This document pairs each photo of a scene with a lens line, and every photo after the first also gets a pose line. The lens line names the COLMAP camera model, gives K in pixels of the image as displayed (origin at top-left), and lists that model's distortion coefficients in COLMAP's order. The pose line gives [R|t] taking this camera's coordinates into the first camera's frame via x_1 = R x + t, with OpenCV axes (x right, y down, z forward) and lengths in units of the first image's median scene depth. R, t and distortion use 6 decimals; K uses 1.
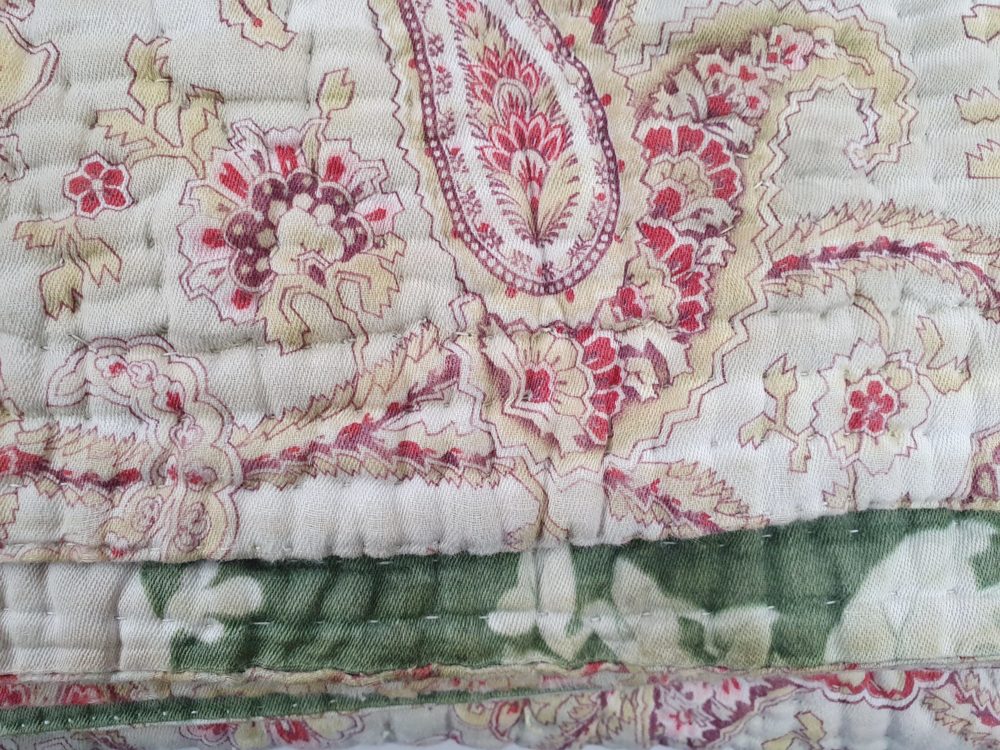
lens RADIAL K [[752.4, 0, 502.4], [0, 752.4, 374.1], [0, 0, 1]] dist [-0.043858, 0.002914]
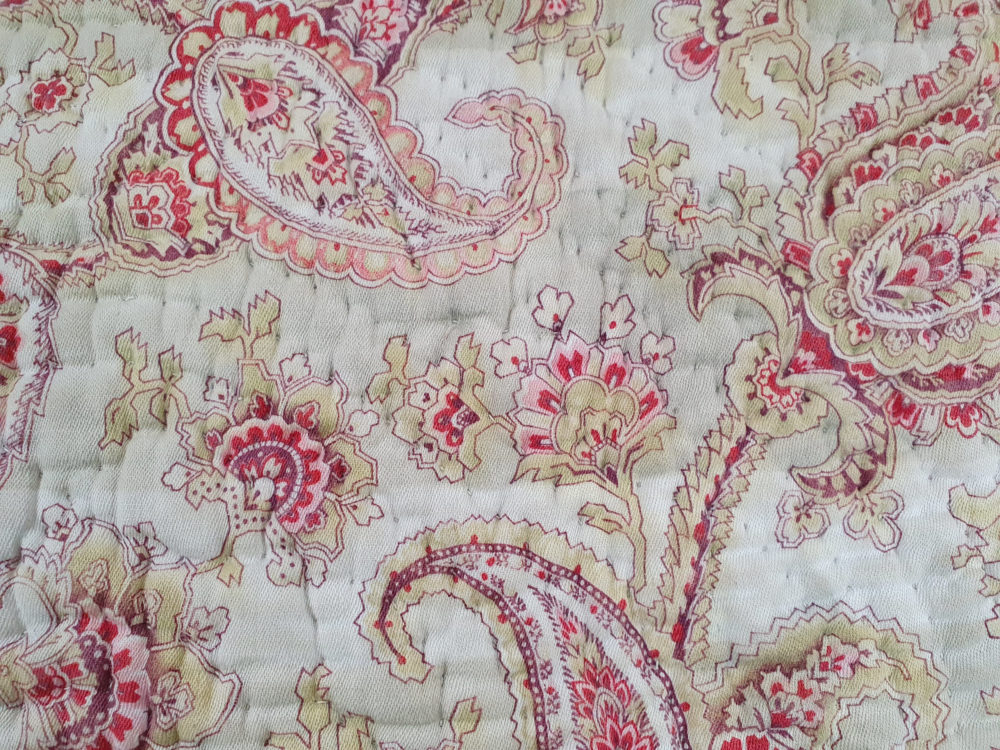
lens RADIAL K [[752.4, 0, 500.4], [0, 752.4, 376.3], [0, 0, 1]] dist [-0.043858, 0.002914]
pose [[0.999257, -0.004582, -0.038280, -0.113550], [0.000001, 0.992917, -0.118812, -0.765464], [0.038553, 0.118723, 0.992179, -0.269670]]
